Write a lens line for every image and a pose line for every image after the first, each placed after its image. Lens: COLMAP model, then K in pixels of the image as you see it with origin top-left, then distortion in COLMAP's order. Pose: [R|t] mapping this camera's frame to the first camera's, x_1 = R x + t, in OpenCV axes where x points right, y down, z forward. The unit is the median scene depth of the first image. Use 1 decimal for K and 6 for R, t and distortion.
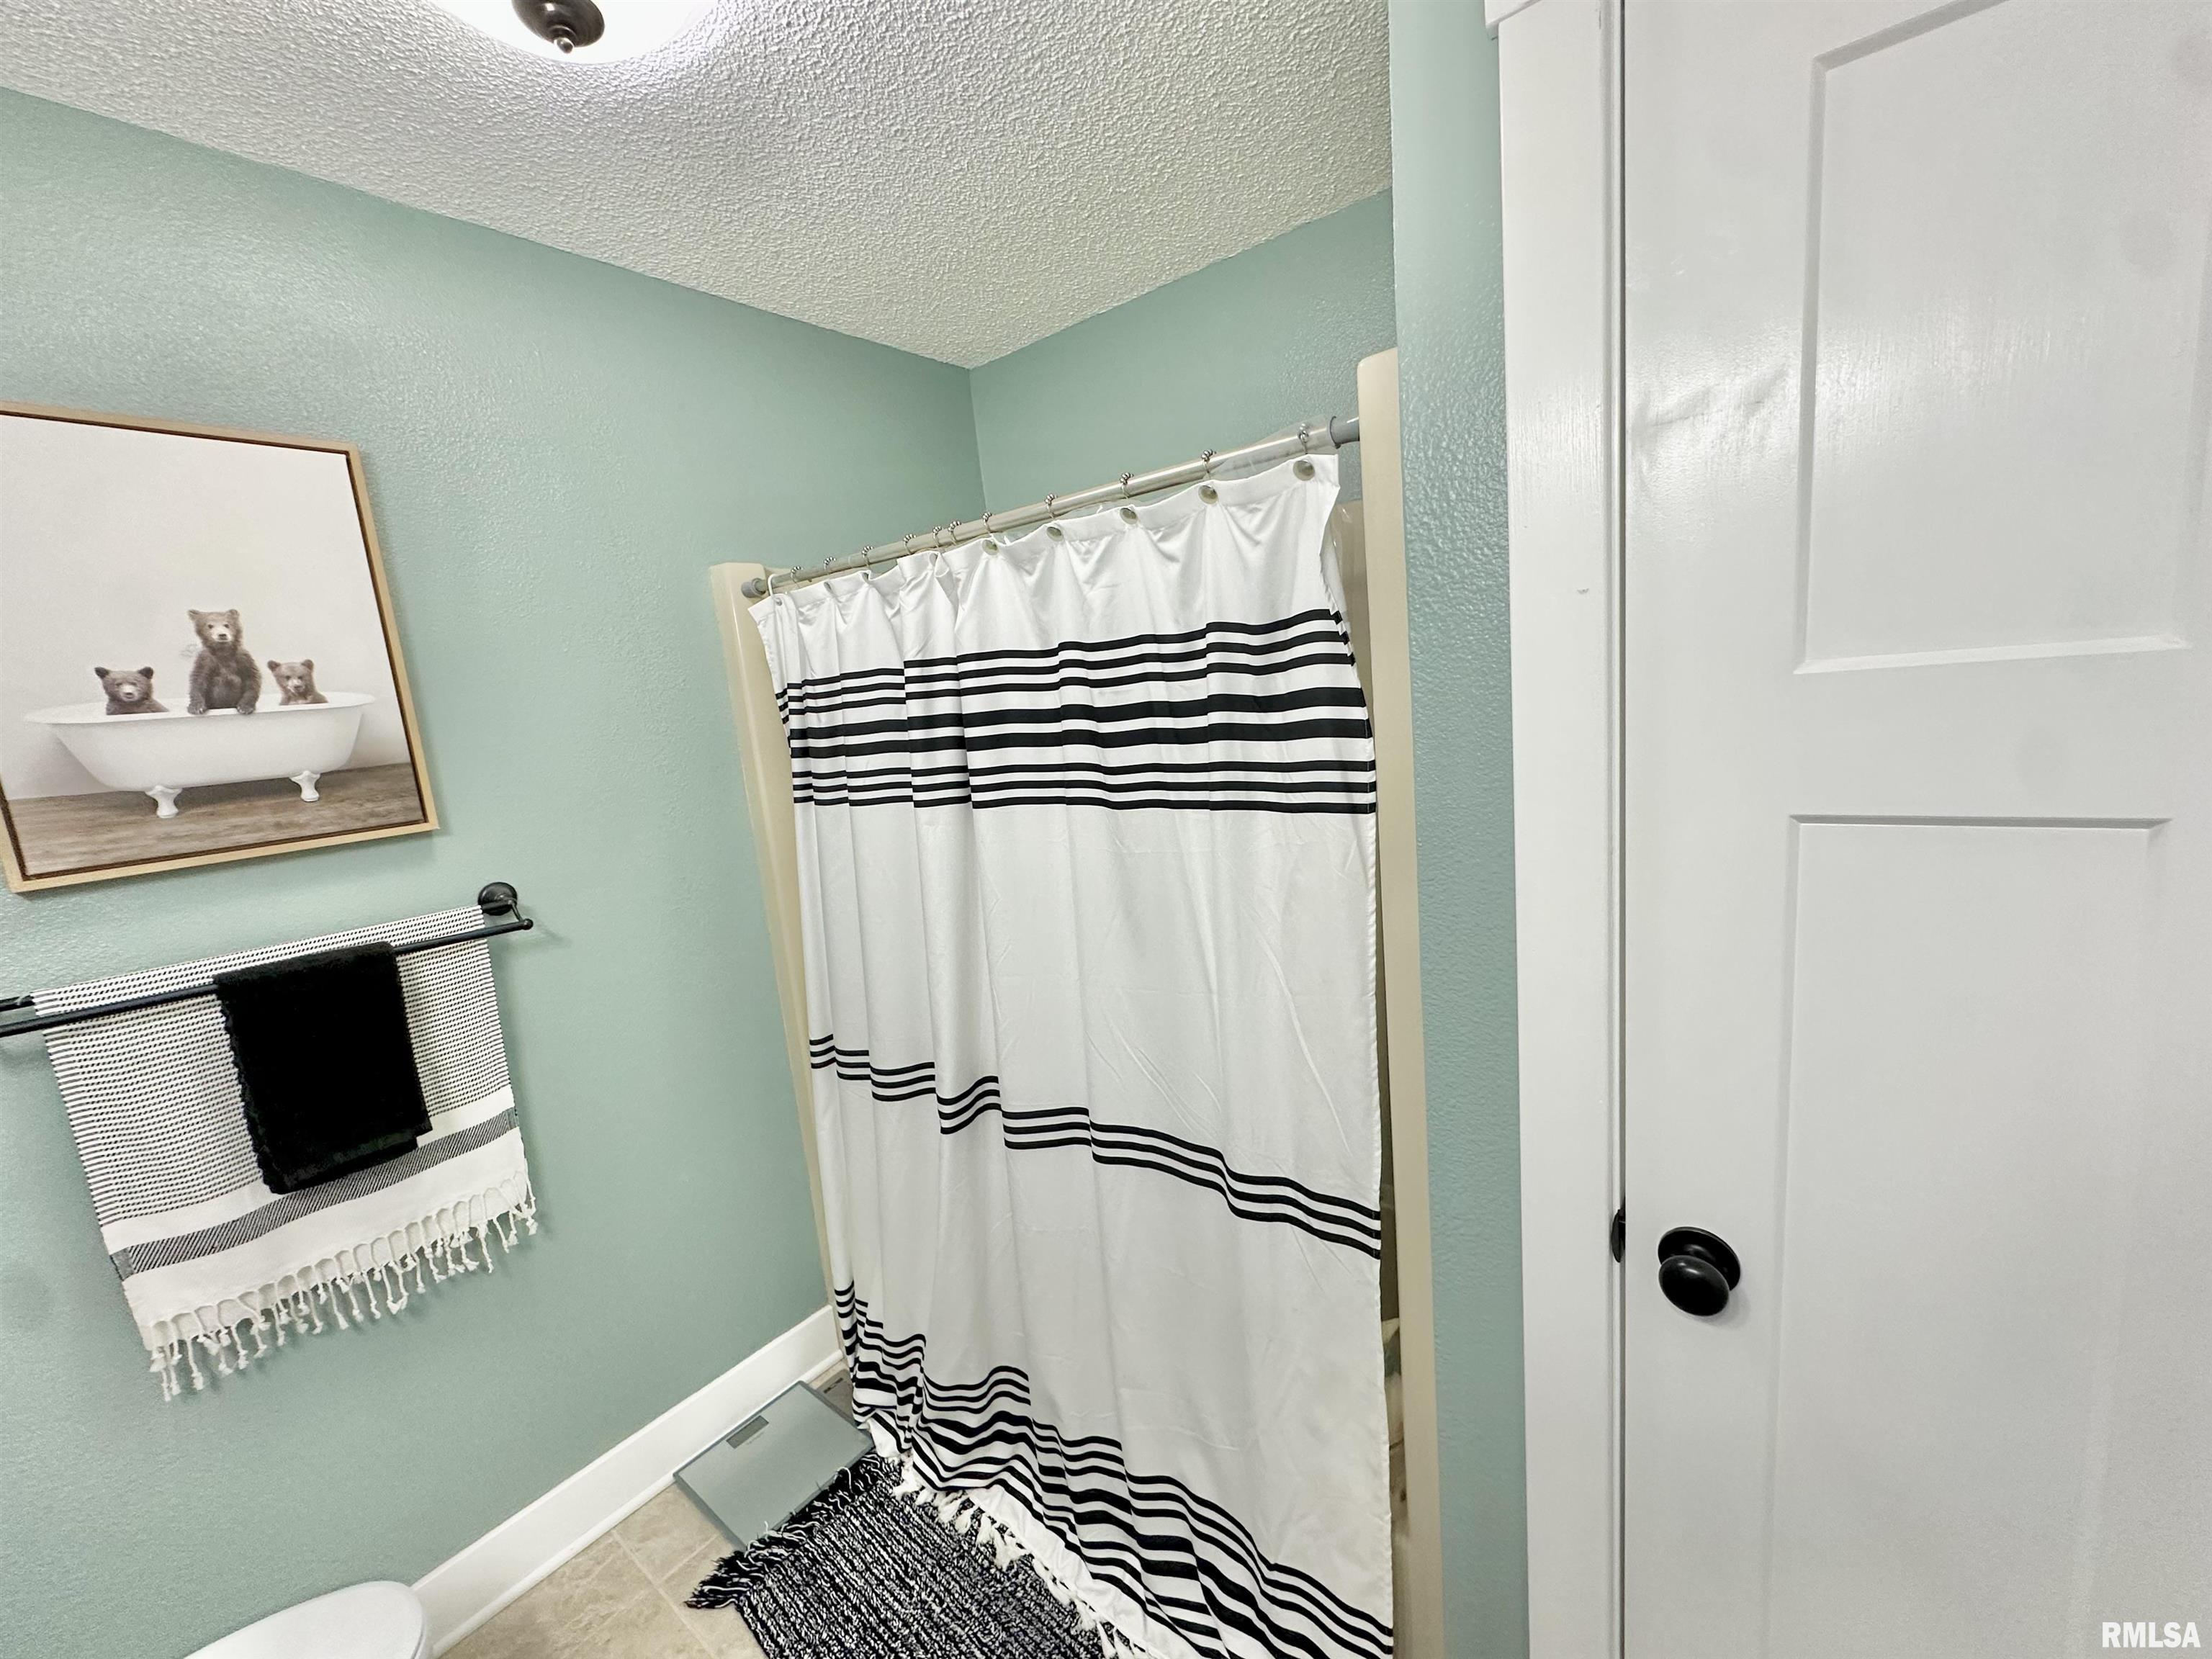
lens RADIAL K [[879.5, 0, 1104.8], [0, 879.5, 831.4], [0, 0, 1]] dist [-0.004963, 0.000777]
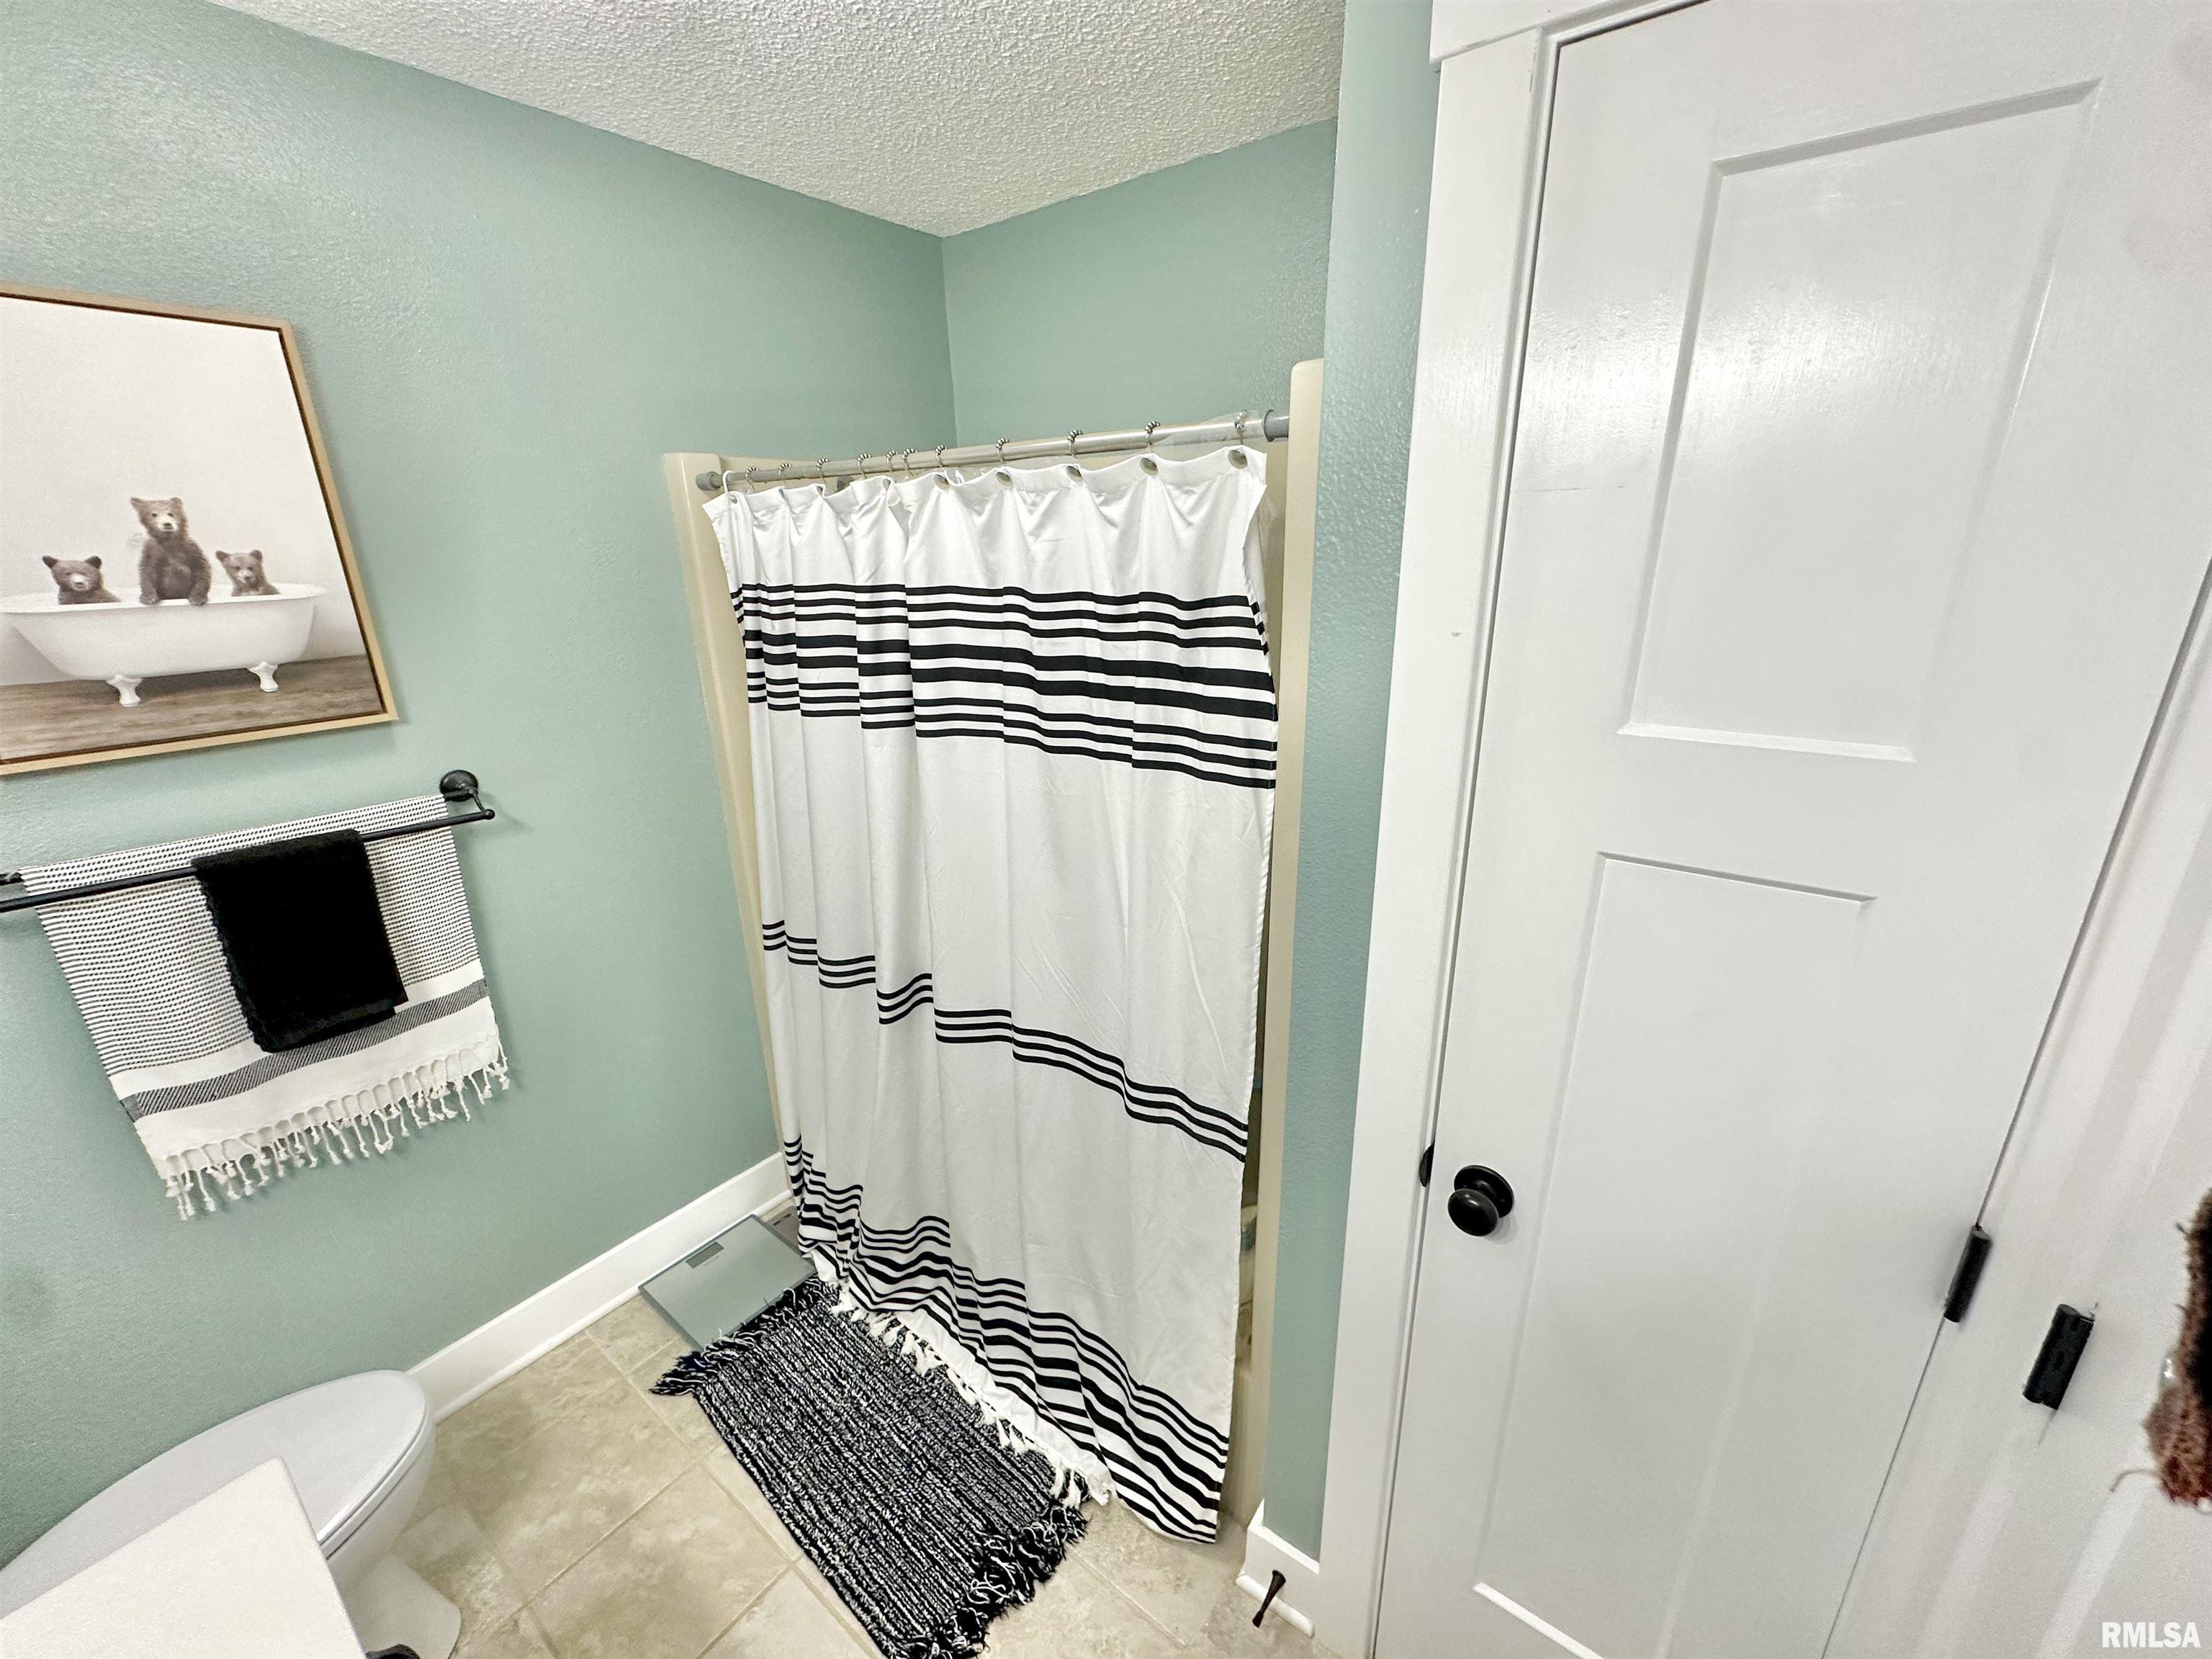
lens RADIAL K [[879.5, 0, 1104.8], [0, 879.5, 831.4], [0, 0, 1]] dist [-0.004963, 0.000777]
pose [[0.997274, 0.063435, 0.037693, 0.043975], [-0.068621, 0.985098, 0.157712, -0.097608], [-0.027126, -0.159869, 0.986766, -0.068033]]
